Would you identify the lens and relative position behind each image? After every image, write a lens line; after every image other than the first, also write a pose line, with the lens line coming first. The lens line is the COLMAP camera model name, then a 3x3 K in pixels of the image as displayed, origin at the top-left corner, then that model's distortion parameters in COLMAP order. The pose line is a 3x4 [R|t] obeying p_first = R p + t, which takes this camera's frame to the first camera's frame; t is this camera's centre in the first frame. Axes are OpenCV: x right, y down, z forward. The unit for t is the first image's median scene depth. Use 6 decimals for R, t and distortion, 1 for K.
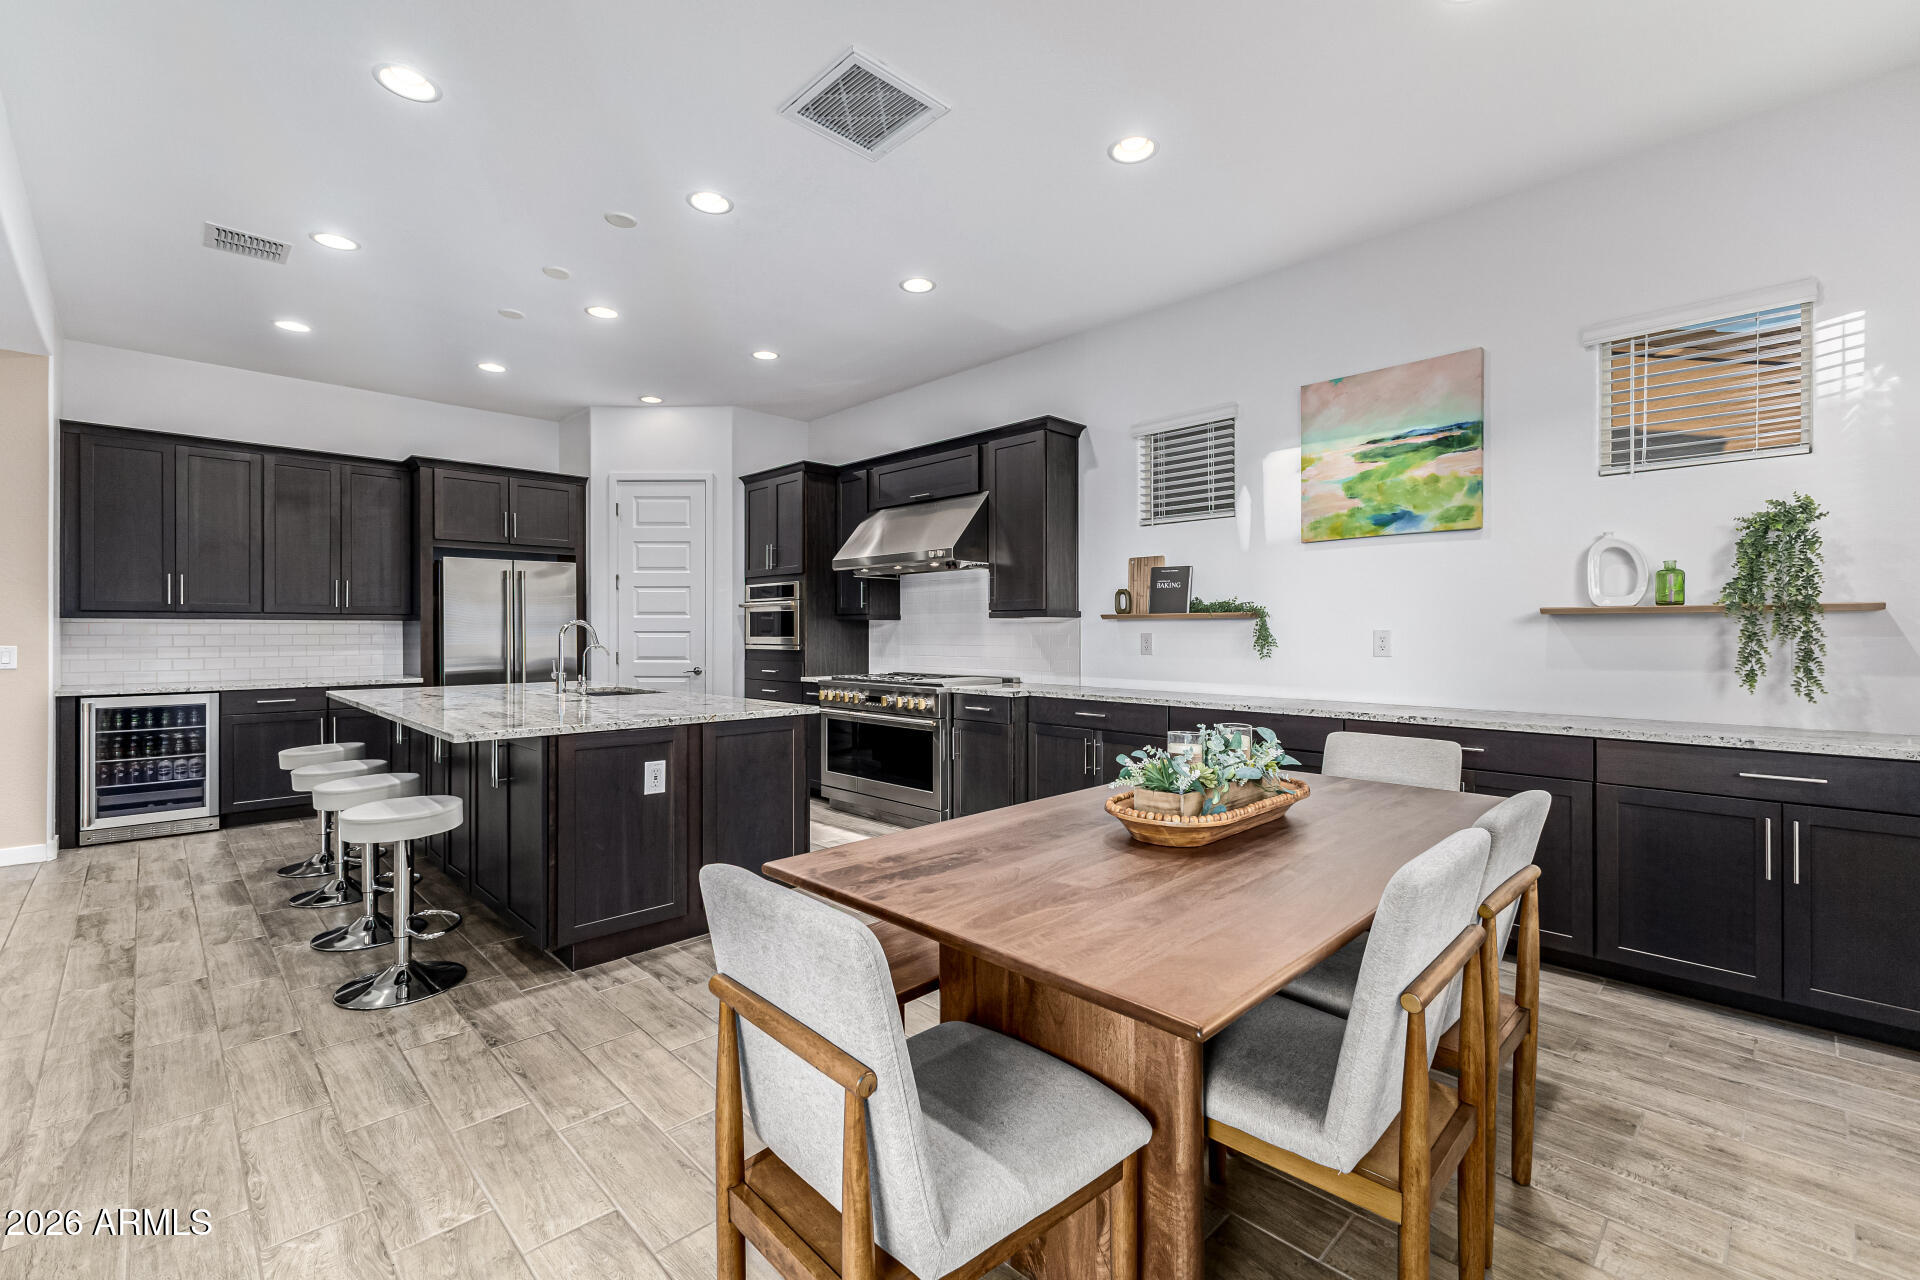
lens RADIAL K [[826.0, 0, 951.3], [0, 826.0, 630.1], [0, 0, 1]] dist [0.002855, 0.000527]
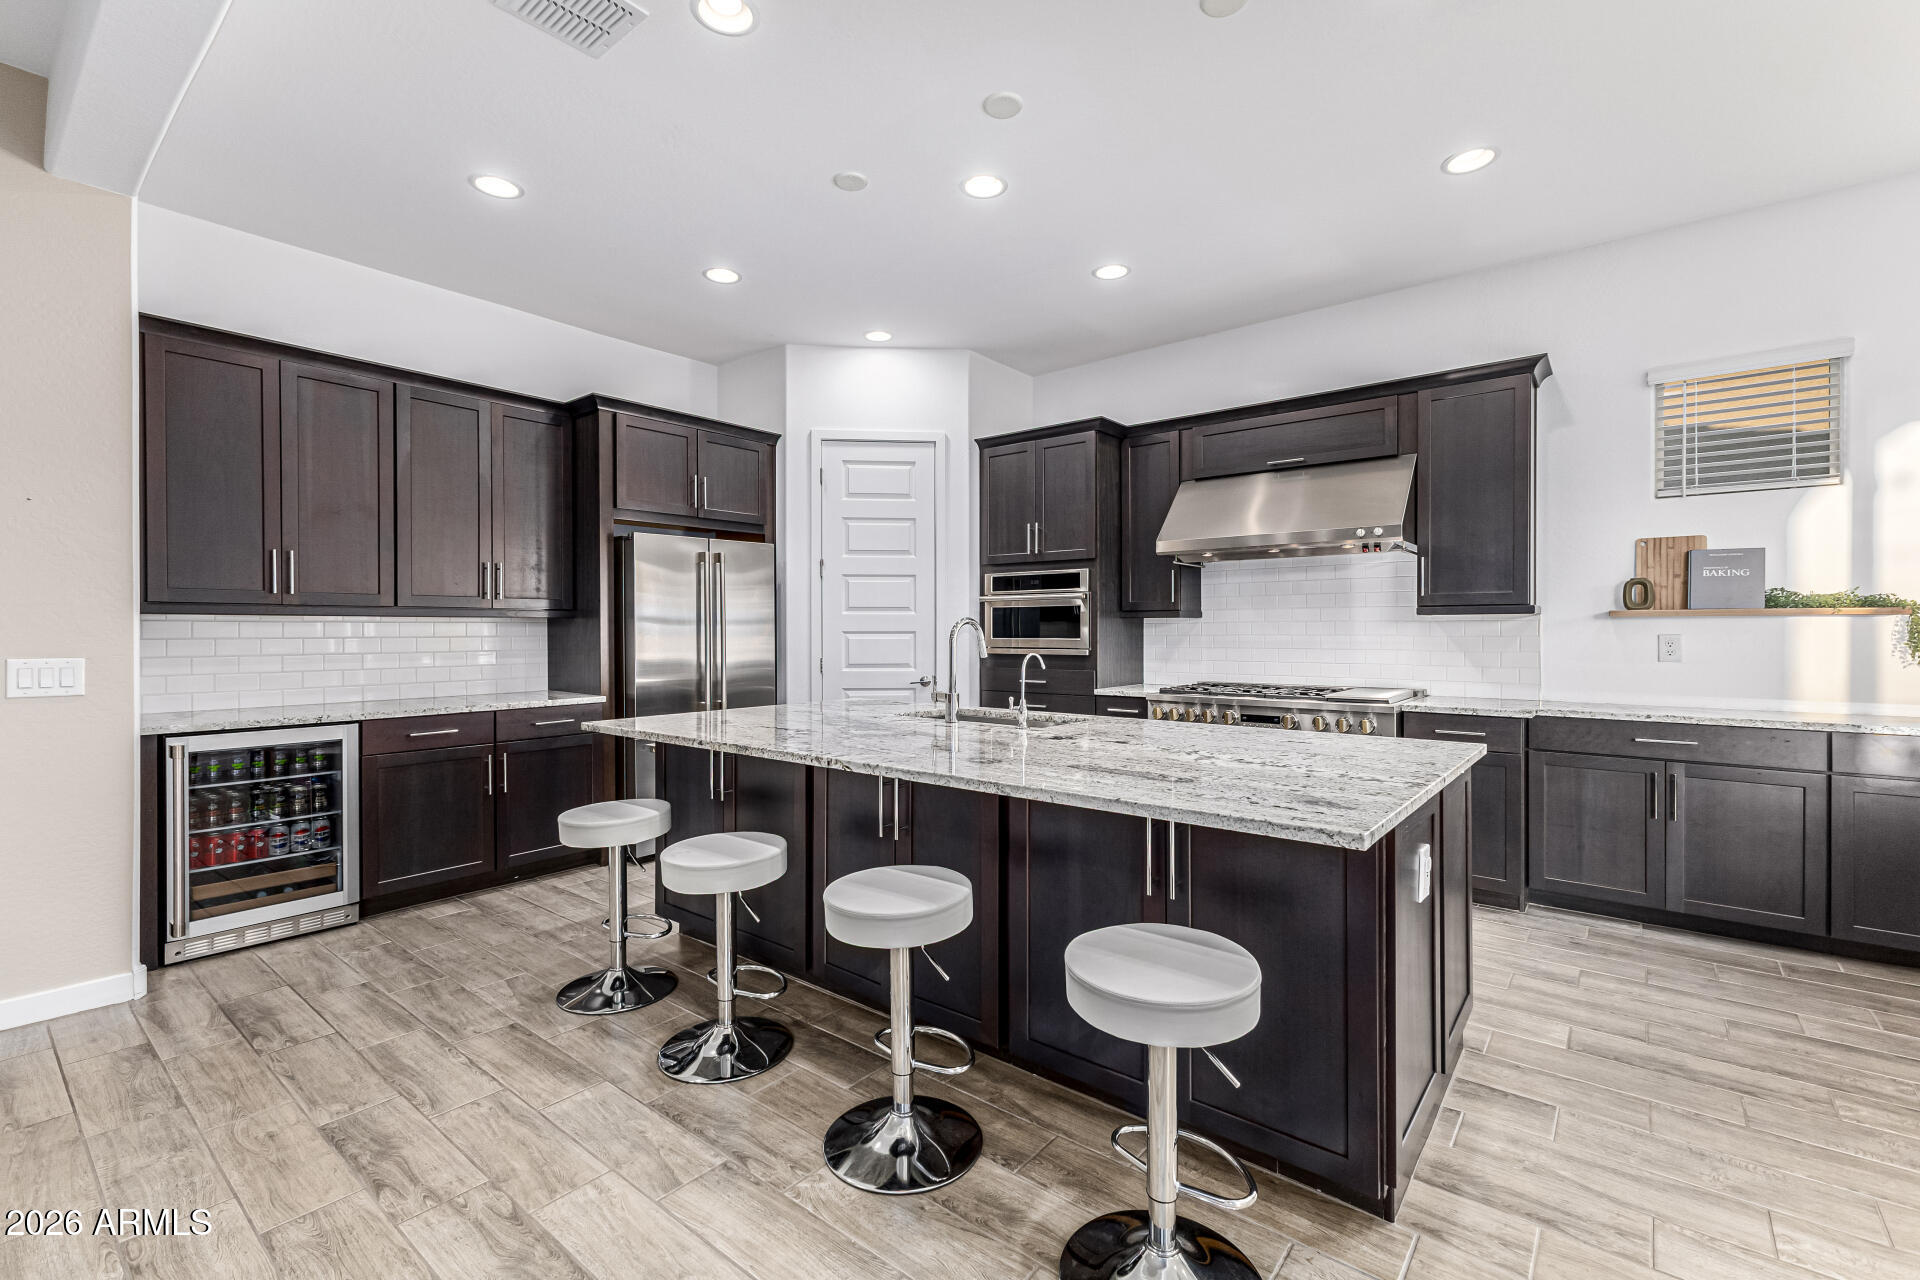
lens RADIAL K [[833.1, 0, 956.5], [0, 833.1, 628.2], [0, 0, 1]] dist [0.011768, -0.000117]
pose [[0.993546, -0.000574, 0.113432, -0.475669], [0.000565, 1.000000, 0.000108, -0.002253], [-0.113432, -0.000044, 0.993546, 0.257777]]
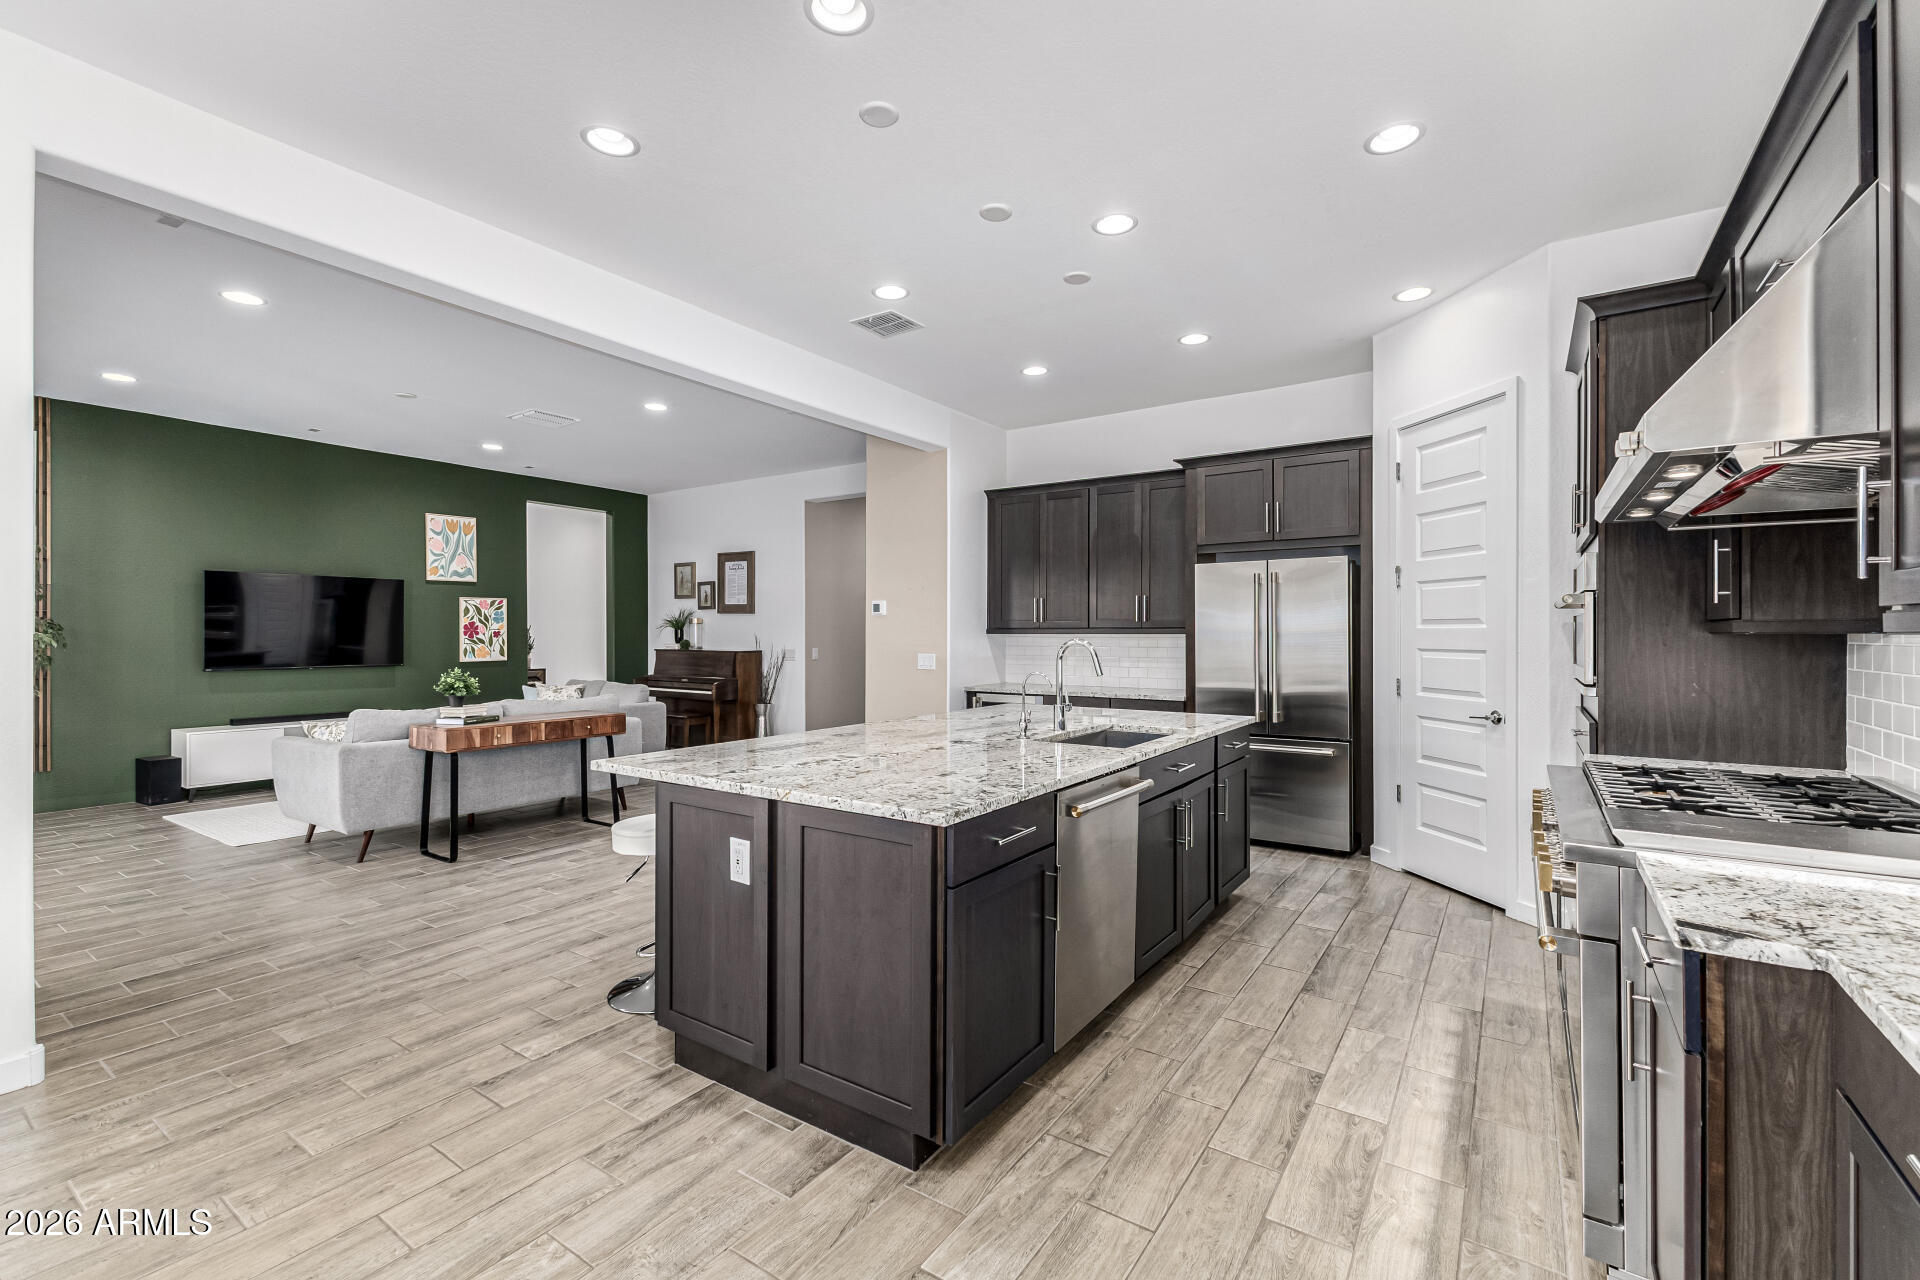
lens RADIAL K [[823.4, 0, 963.0], [0, 823.4, 632.6], [0, 0, 1]] dist [0.006667, -0.000608]
pose [[0.205378, 0.000624, -0.978683, 0.247929], [0.002163, 0.999997, 0.001091, -0.016459], [0.978680, -0.002341, 0.205376, 0.641551]]
